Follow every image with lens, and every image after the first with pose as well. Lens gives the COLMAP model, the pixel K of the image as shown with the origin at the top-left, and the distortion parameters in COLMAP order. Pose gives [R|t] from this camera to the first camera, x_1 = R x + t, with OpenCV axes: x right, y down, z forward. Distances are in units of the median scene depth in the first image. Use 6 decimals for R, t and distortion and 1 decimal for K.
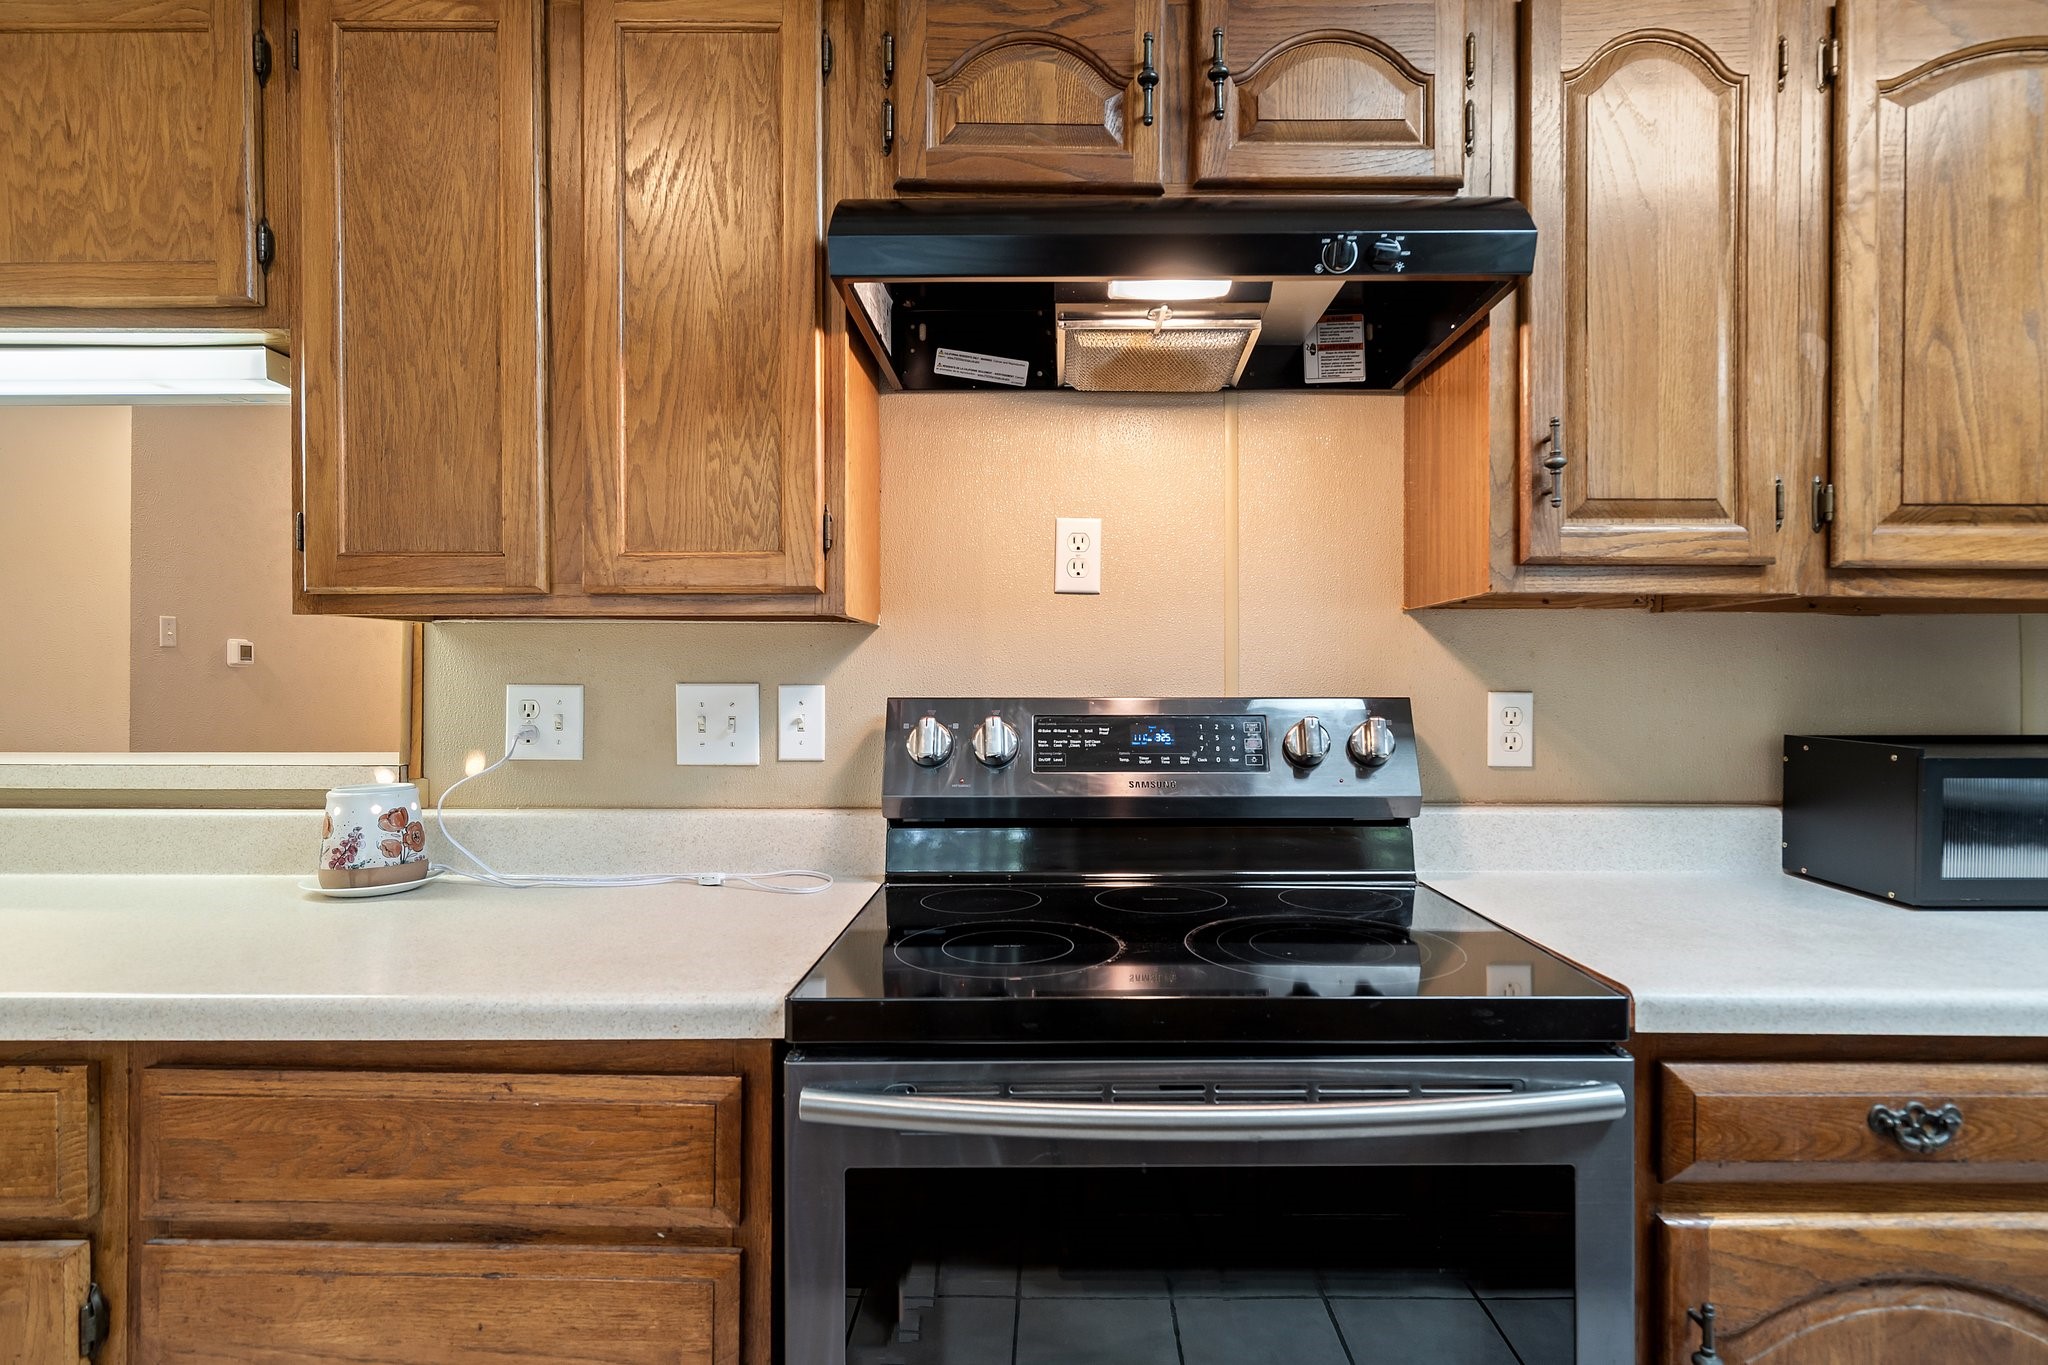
lens RADIAL K [[1076.8, 0, 1022.6], [0, 1076.8, 675.5], [0, 0, 1]] dist [-0.005494, 0.004364]
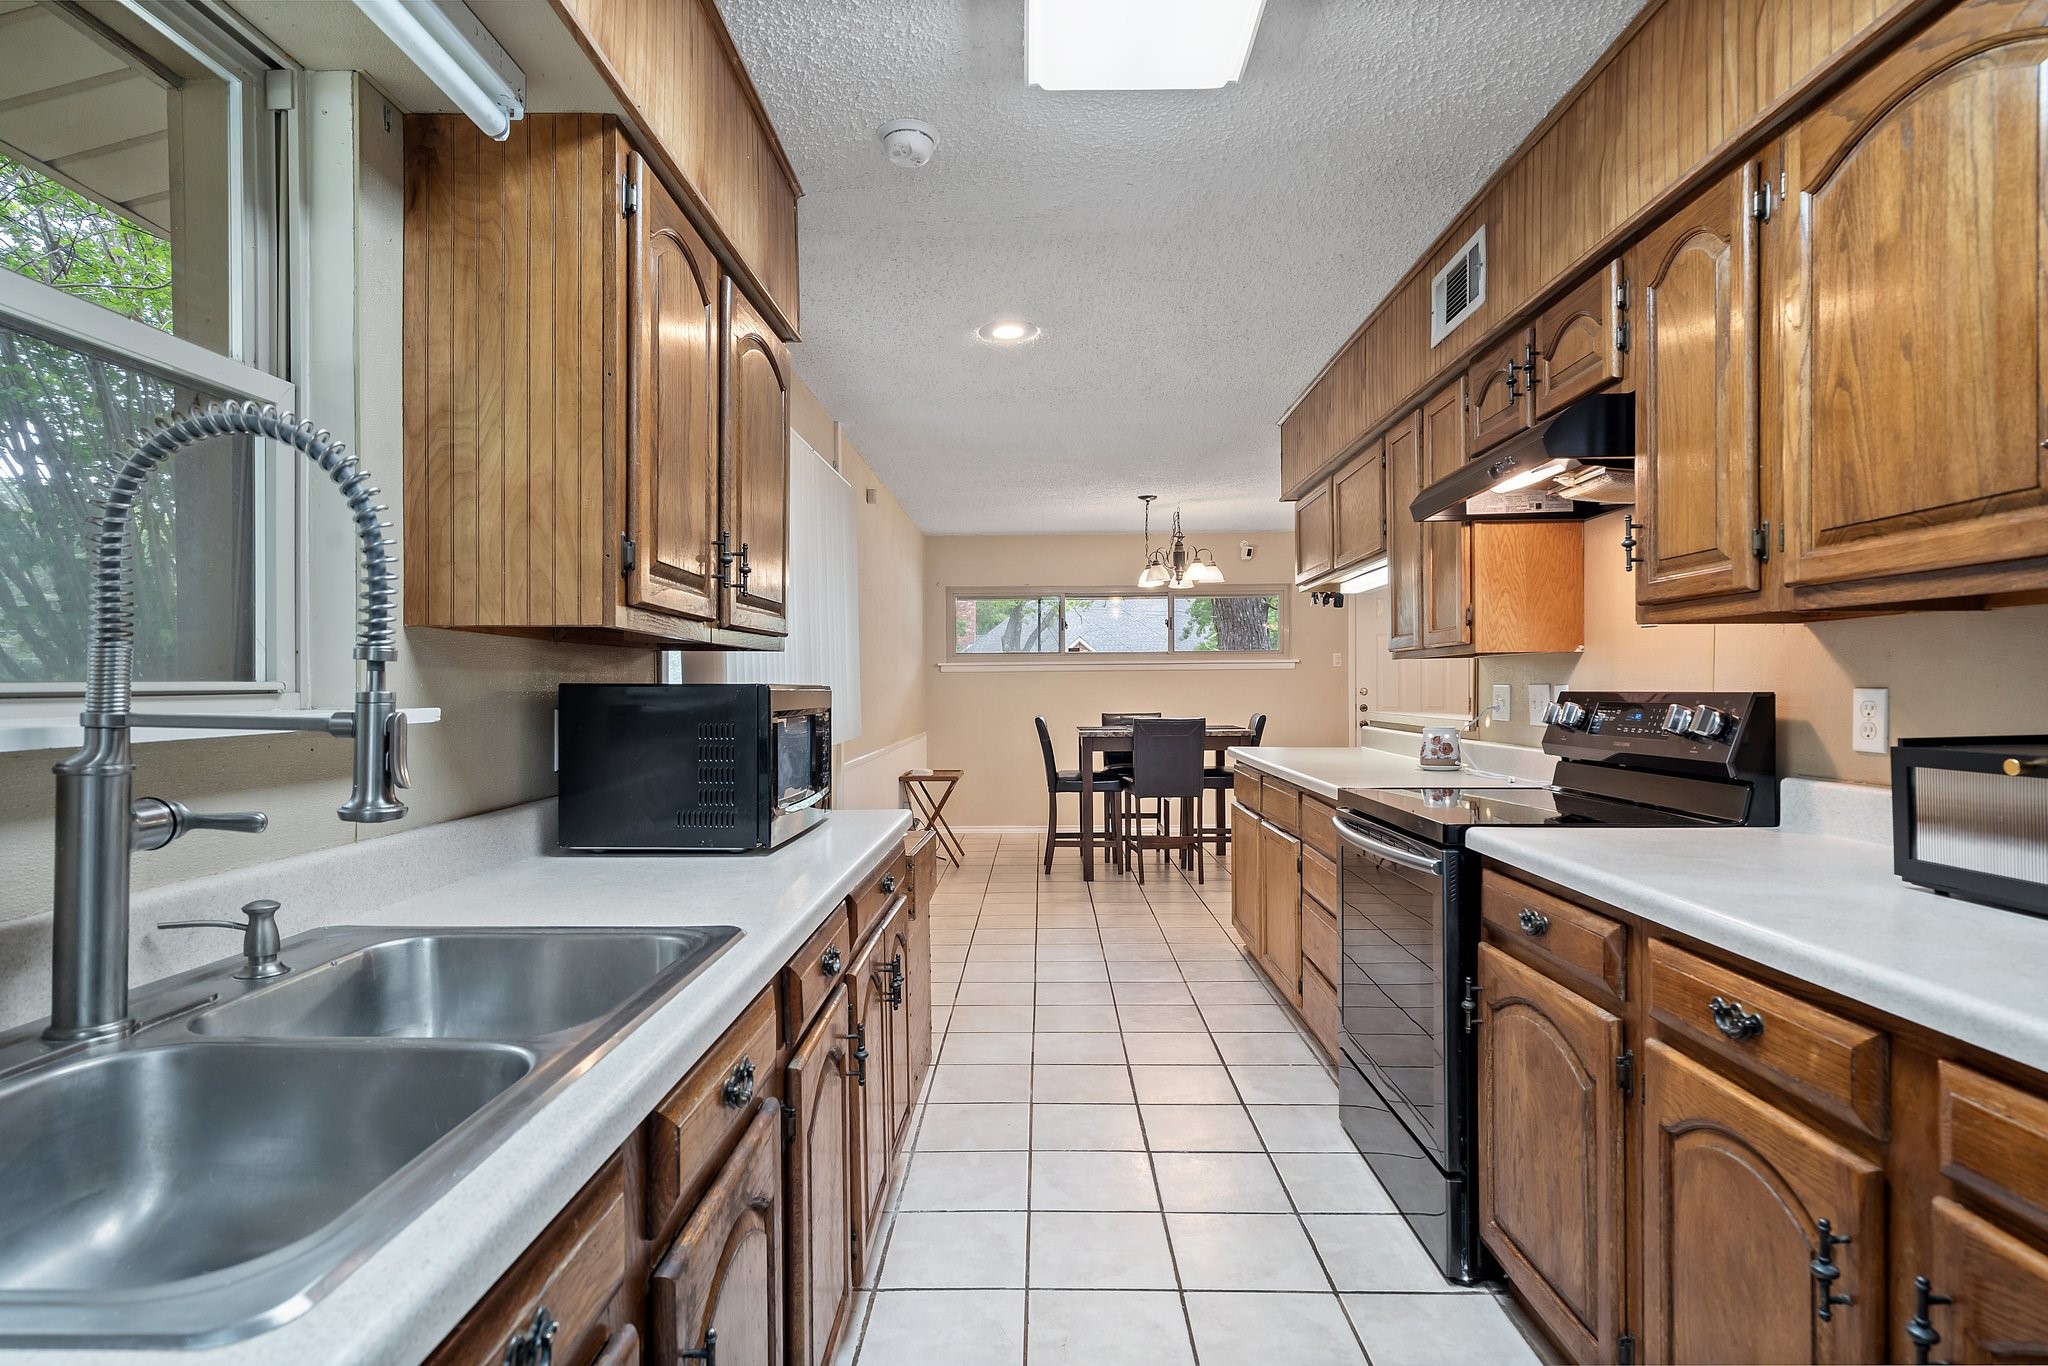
lens RADIAL K [[1076.8, 0, 1025.9], [0, 1076.8, 688.9], [0, 0, 1]] dist [-0.005494, 0.004364]
pose [[-0.028811, -0.000980, -0.999584, 2.045787], [0.007787, 0.999969, -0.001205, 0.012428], [0.999555, -0.007819, -0.028802, 0.142017]]
